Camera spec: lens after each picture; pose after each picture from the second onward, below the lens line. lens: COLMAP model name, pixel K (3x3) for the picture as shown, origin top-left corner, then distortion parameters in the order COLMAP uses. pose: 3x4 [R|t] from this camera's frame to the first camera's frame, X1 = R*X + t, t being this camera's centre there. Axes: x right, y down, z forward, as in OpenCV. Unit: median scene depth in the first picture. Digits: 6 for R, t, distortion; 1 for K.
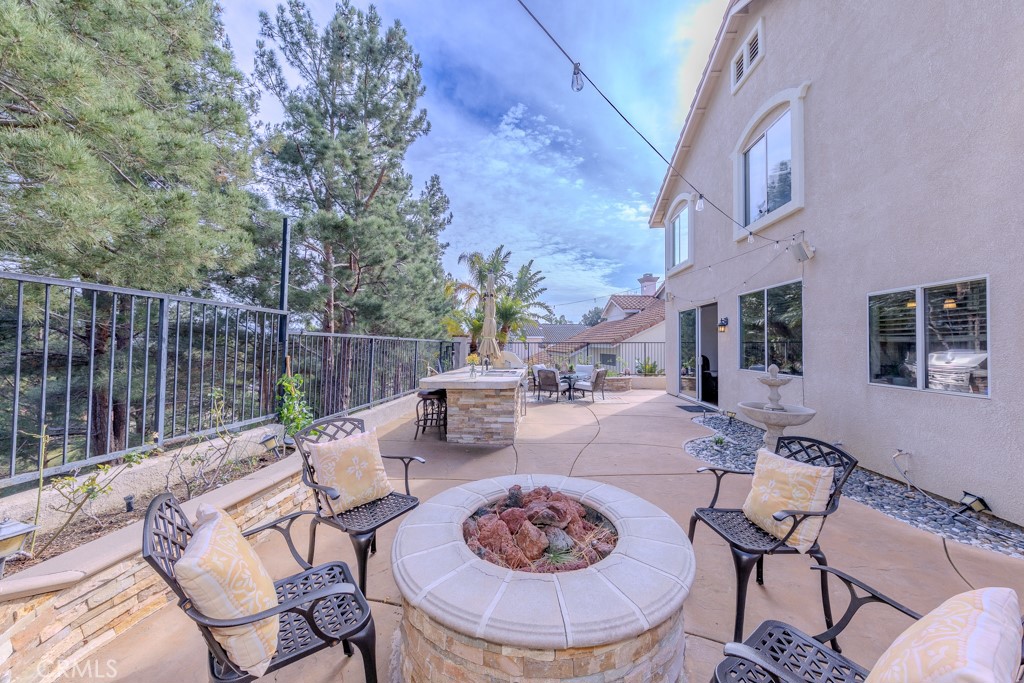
lens RADIAL K [[365.6, 0, 512.0], [0, 365.6, 341.5], [0, 0, 1]] dist [-0.000593, -0.000076]
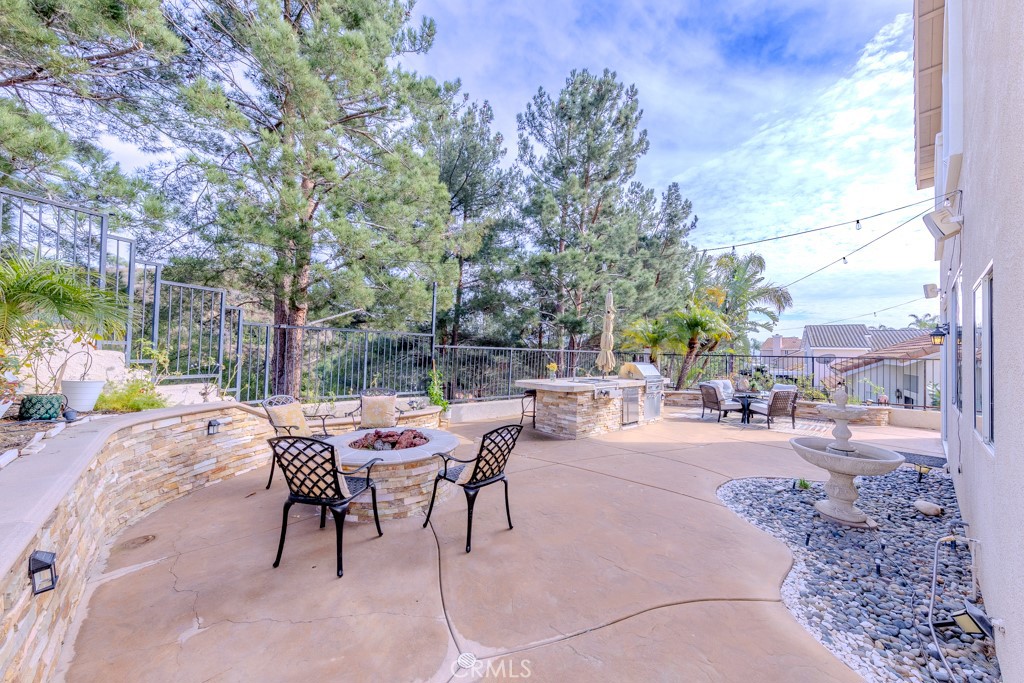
lens RADIAL K [[365.6, 0, 512.0], [0, 365.6, 341.5], [0, 0, 1]] dist [-0.000593, -0.000076]
pose [[0.721301, -0.006037, -0.692595, 0.428320], [-0.012252, 0.999694, -0.021473, -0.006798], [0.692513, 0.023974, 0.721007, -0.005295]]
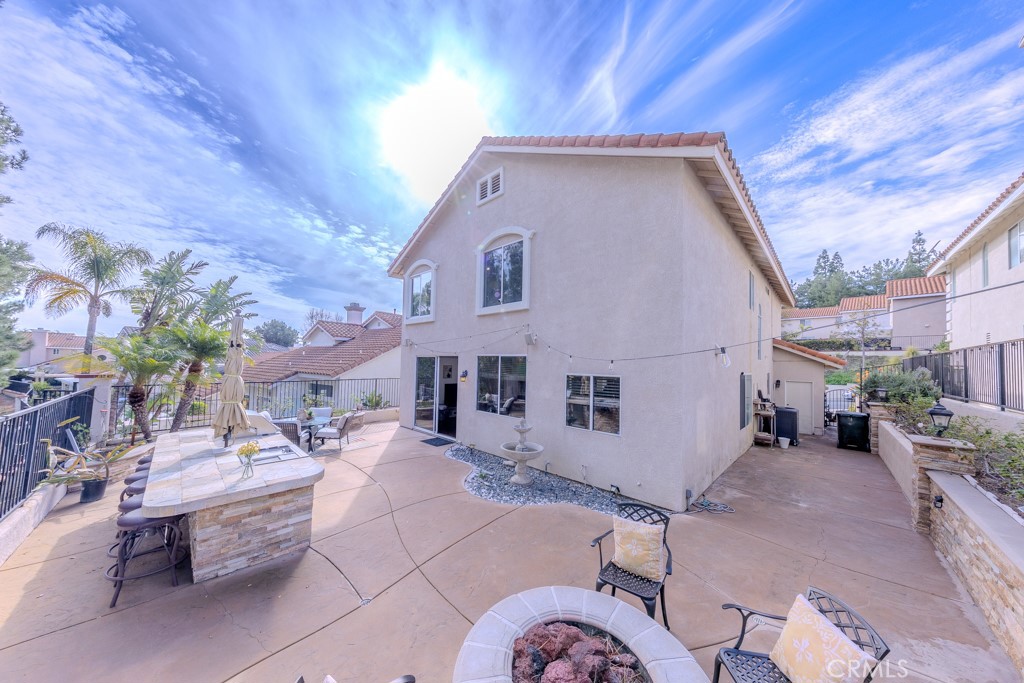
lens RADIAL K [[325.1, 0, 511.6], [0, 325.1, 354.7], [0, 0, 1]] dist [0.004899, -0.000114]
pose [[0.639276, 0.030182, 0.768385, -0.178483], [-0.025993, 0.999507, -0.017635, -0.092318], [-0.768538, -0.008699, 0.639745, 0.117658]]
